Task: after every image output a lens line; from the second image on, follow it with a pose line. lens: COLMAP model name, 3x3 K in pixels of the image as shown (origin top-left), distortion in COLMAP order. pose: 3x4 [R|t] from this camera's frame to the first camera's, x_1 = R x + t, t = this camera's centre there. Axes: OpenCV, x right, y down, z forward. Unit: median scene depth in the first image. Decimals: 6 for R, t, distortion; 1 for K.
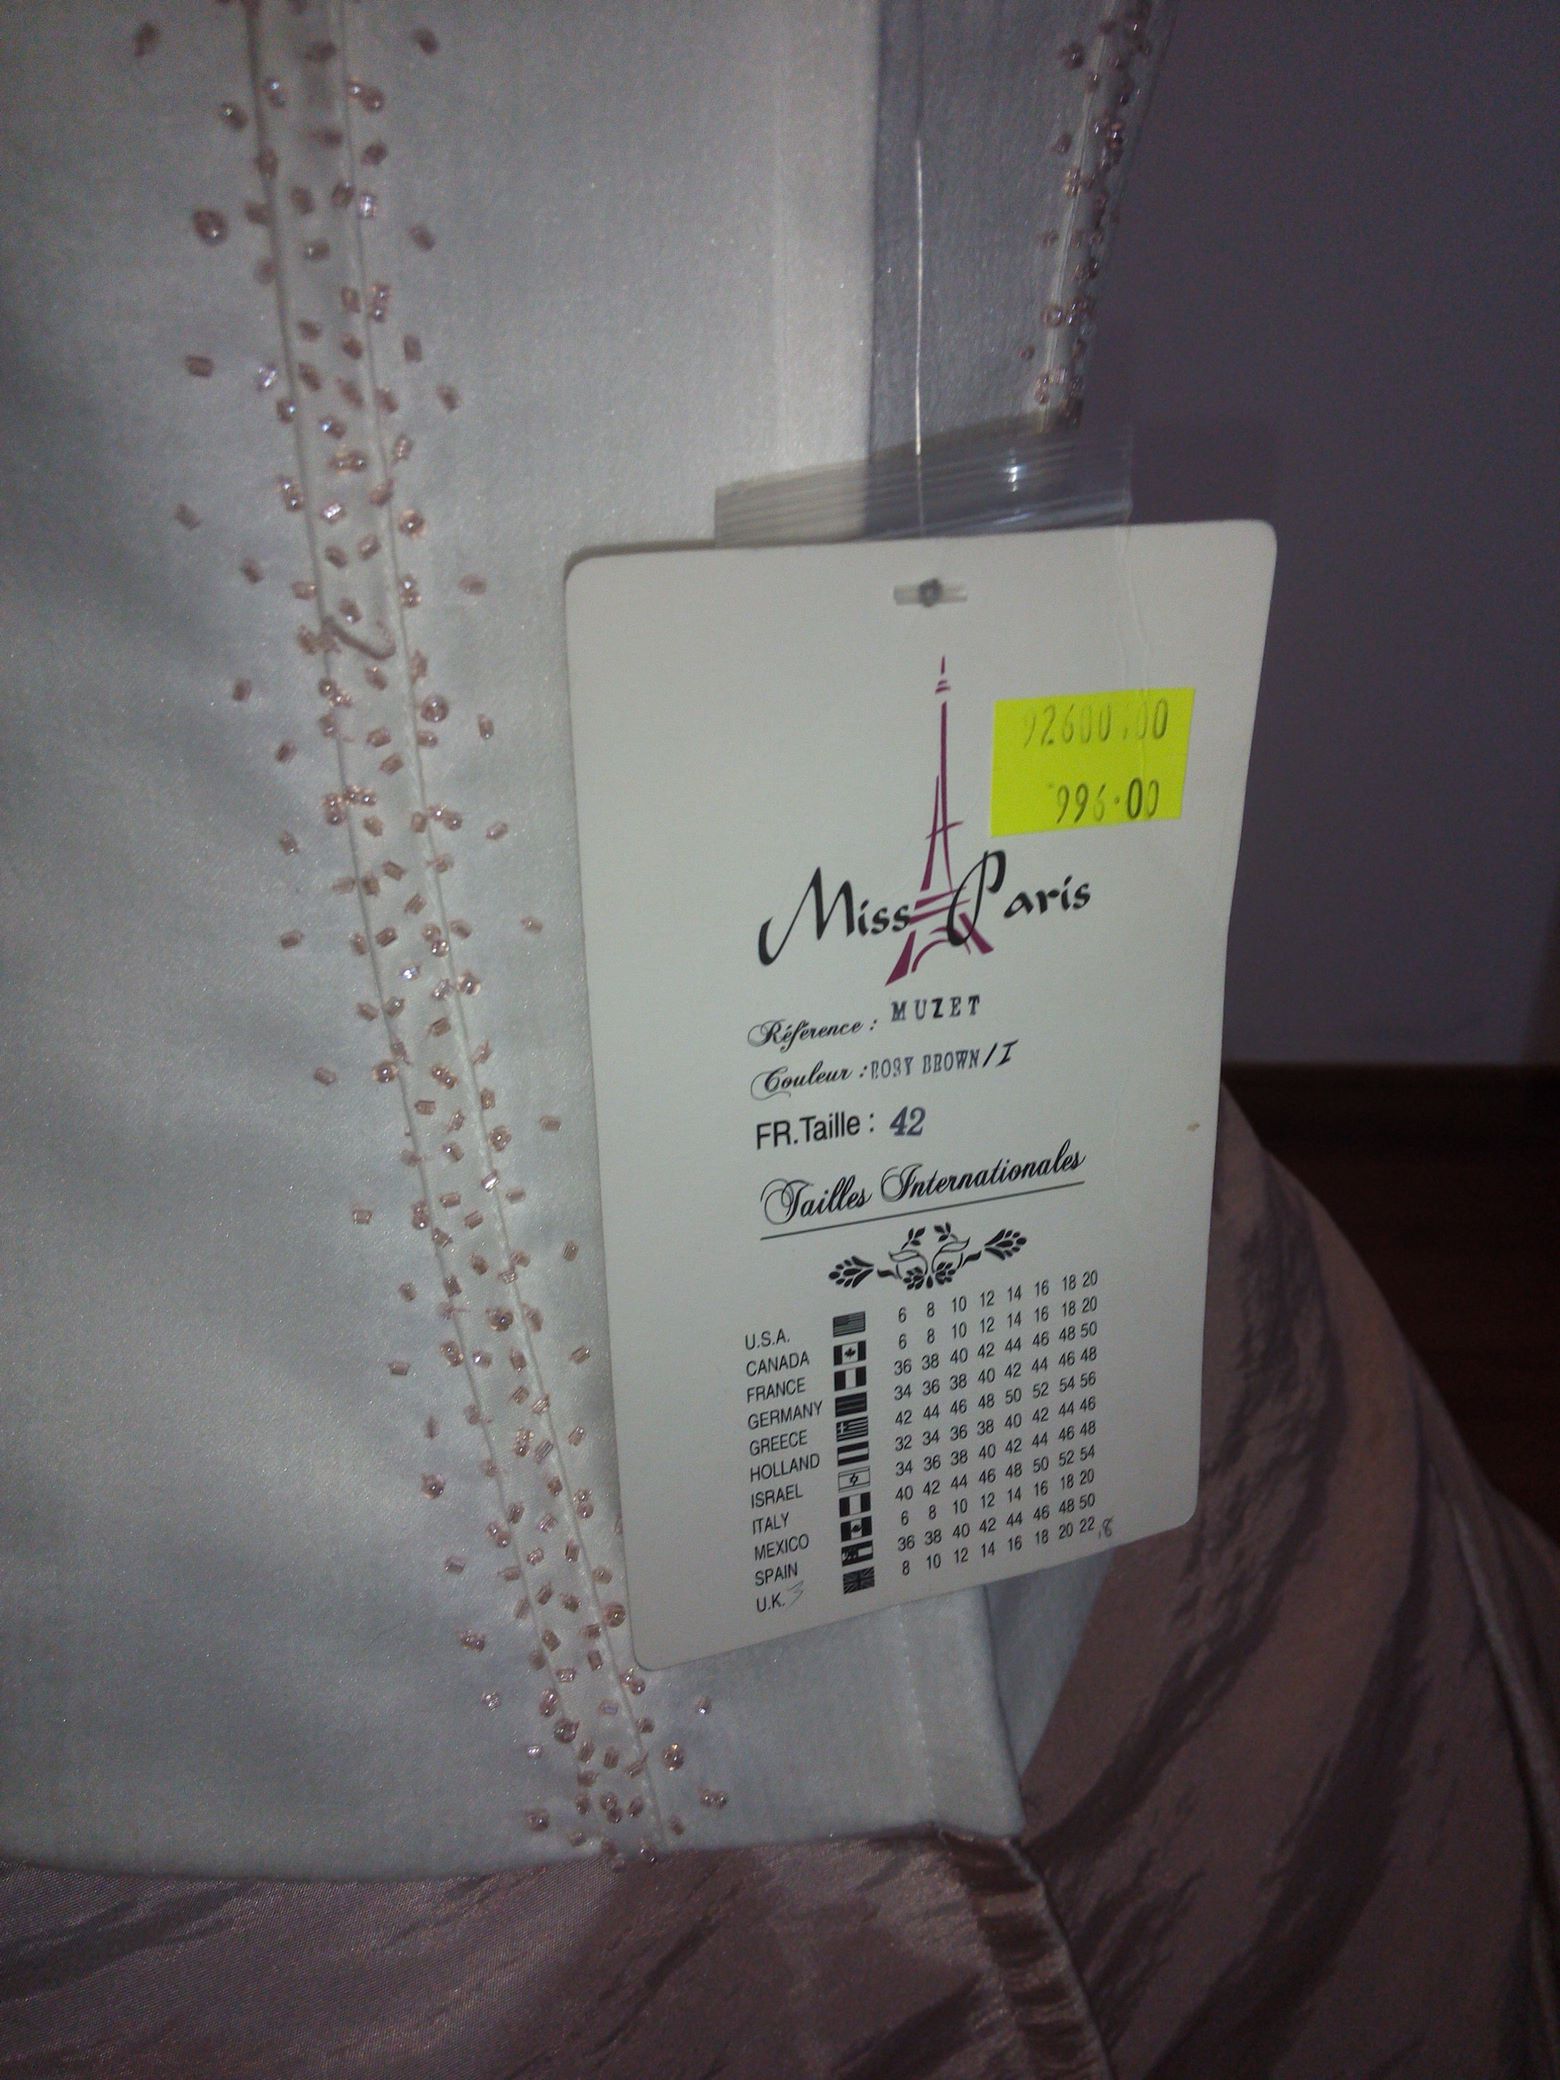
lens RADIAL K [[1672.2, 0, 780.0], [0, 1672.2, 1040.0], [0, 0, 1]] dist [0.107014, -0.233693]
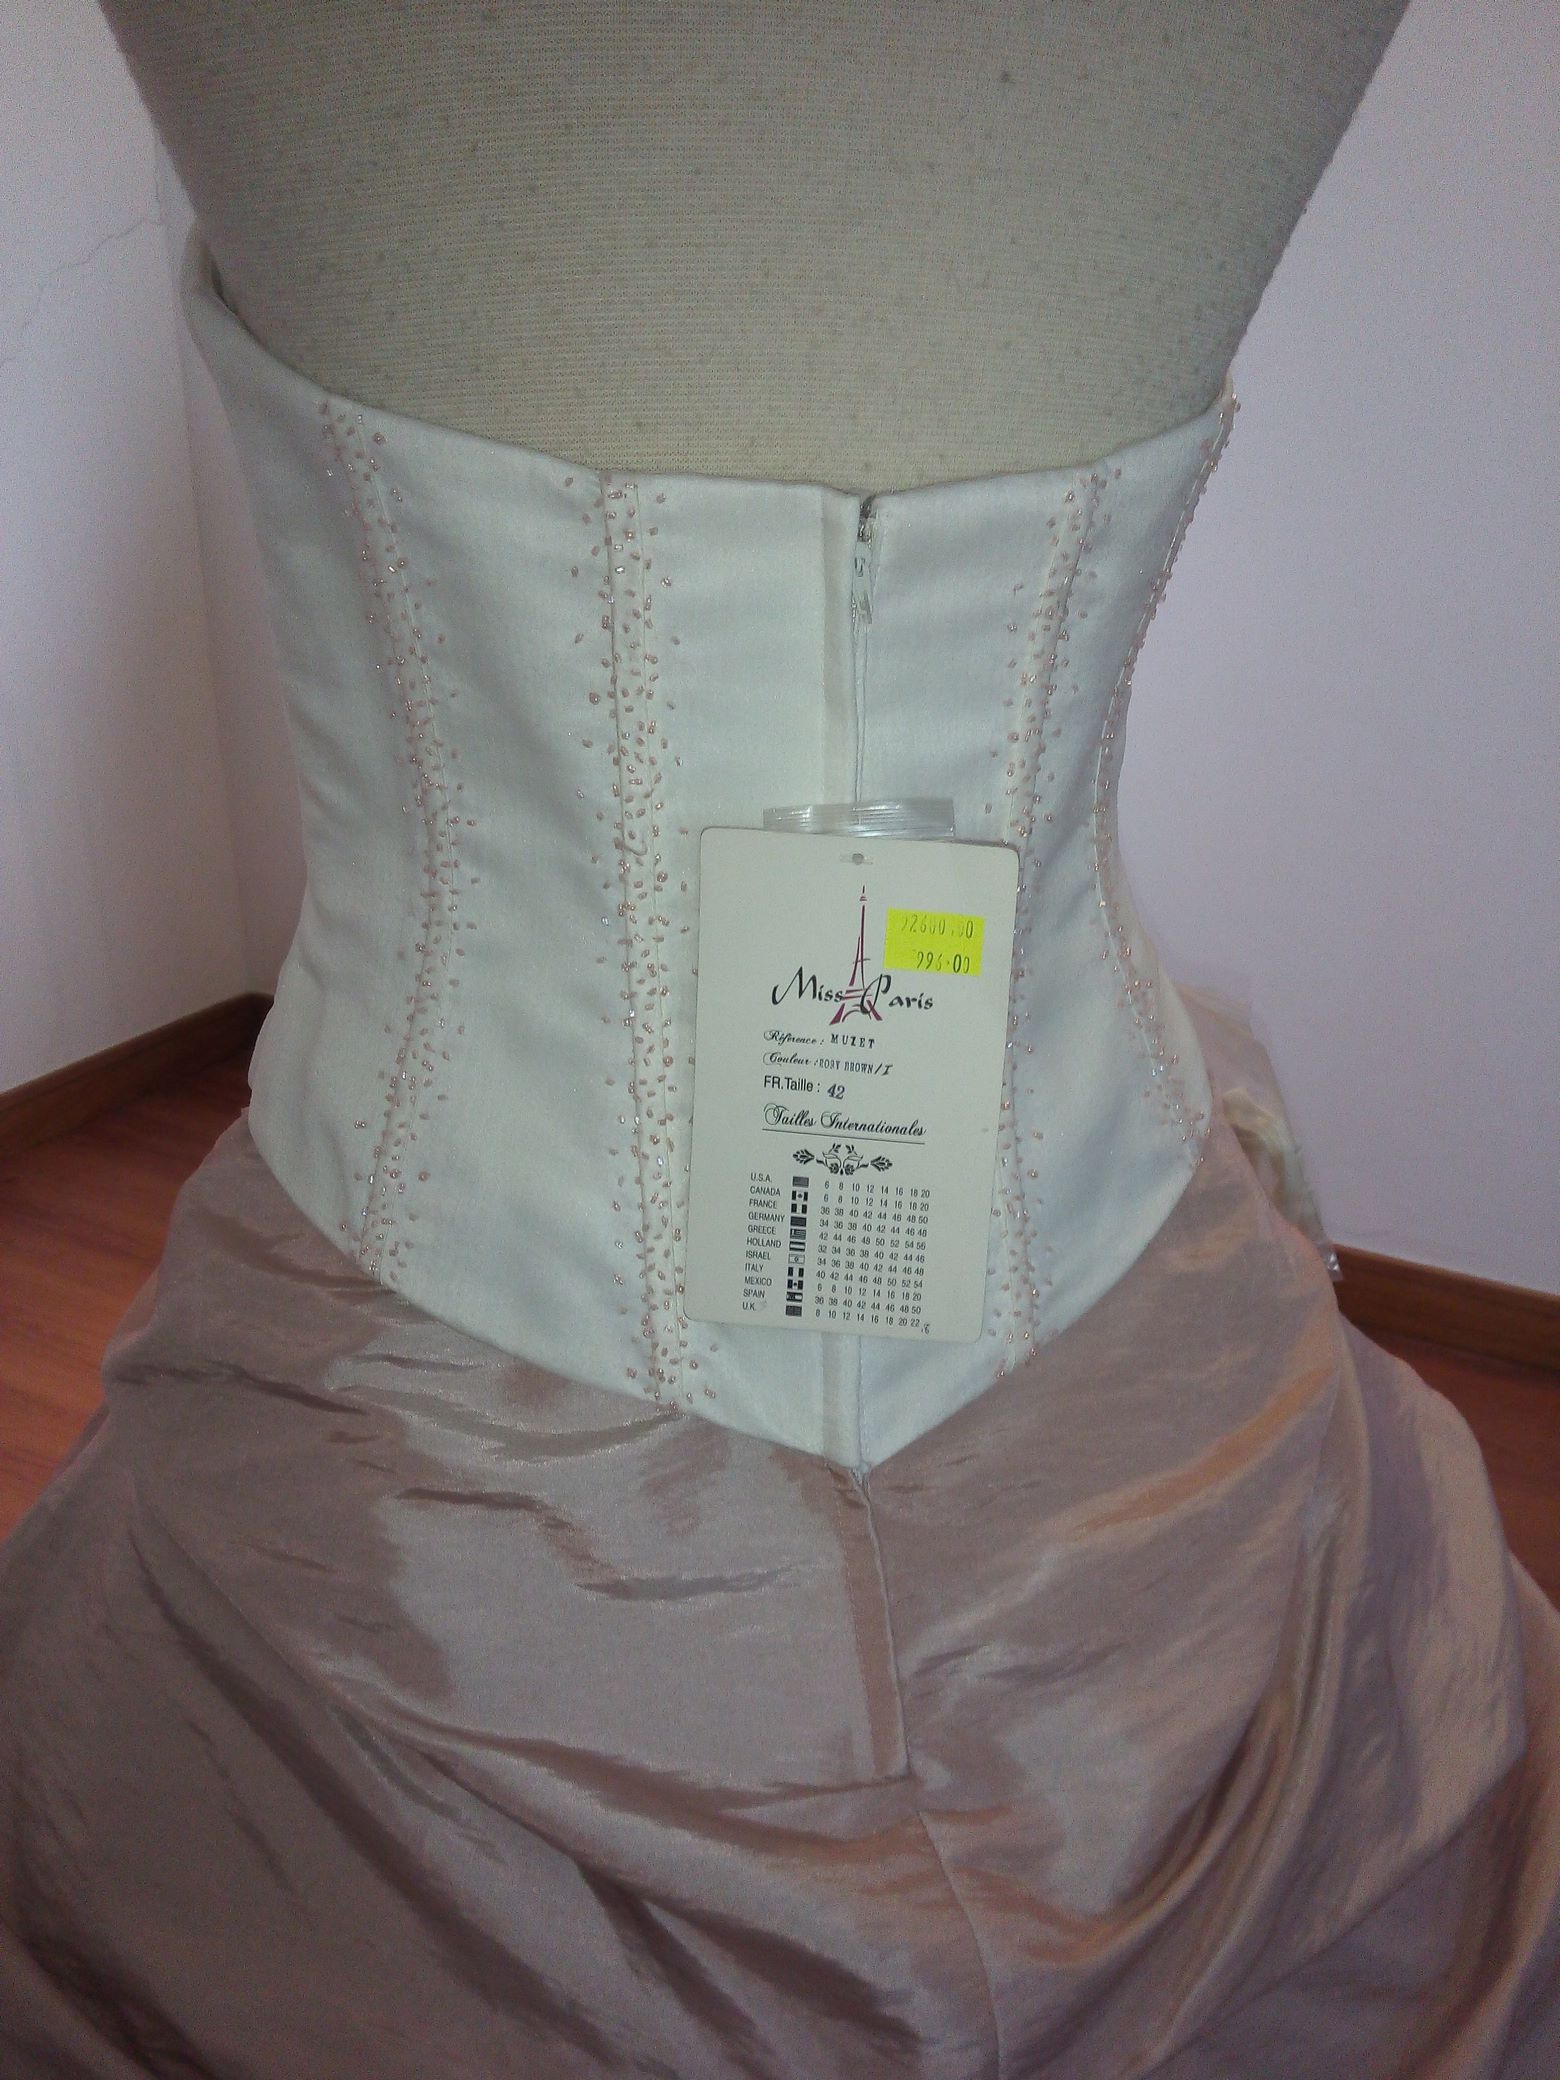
lens RADIAL K [[1480.6, 0, 780.0], [0, 1480.6, 1040.0], [0, 0, 1]] dist [0.000600, 0.000251]
pose [[0.897245, 0.185676, -0.400594, 0.764940], [-0.220148, 0.974589, -0.041360, 0.078984], [0.382735, 0.125300, 0.915322, -0.791748]]
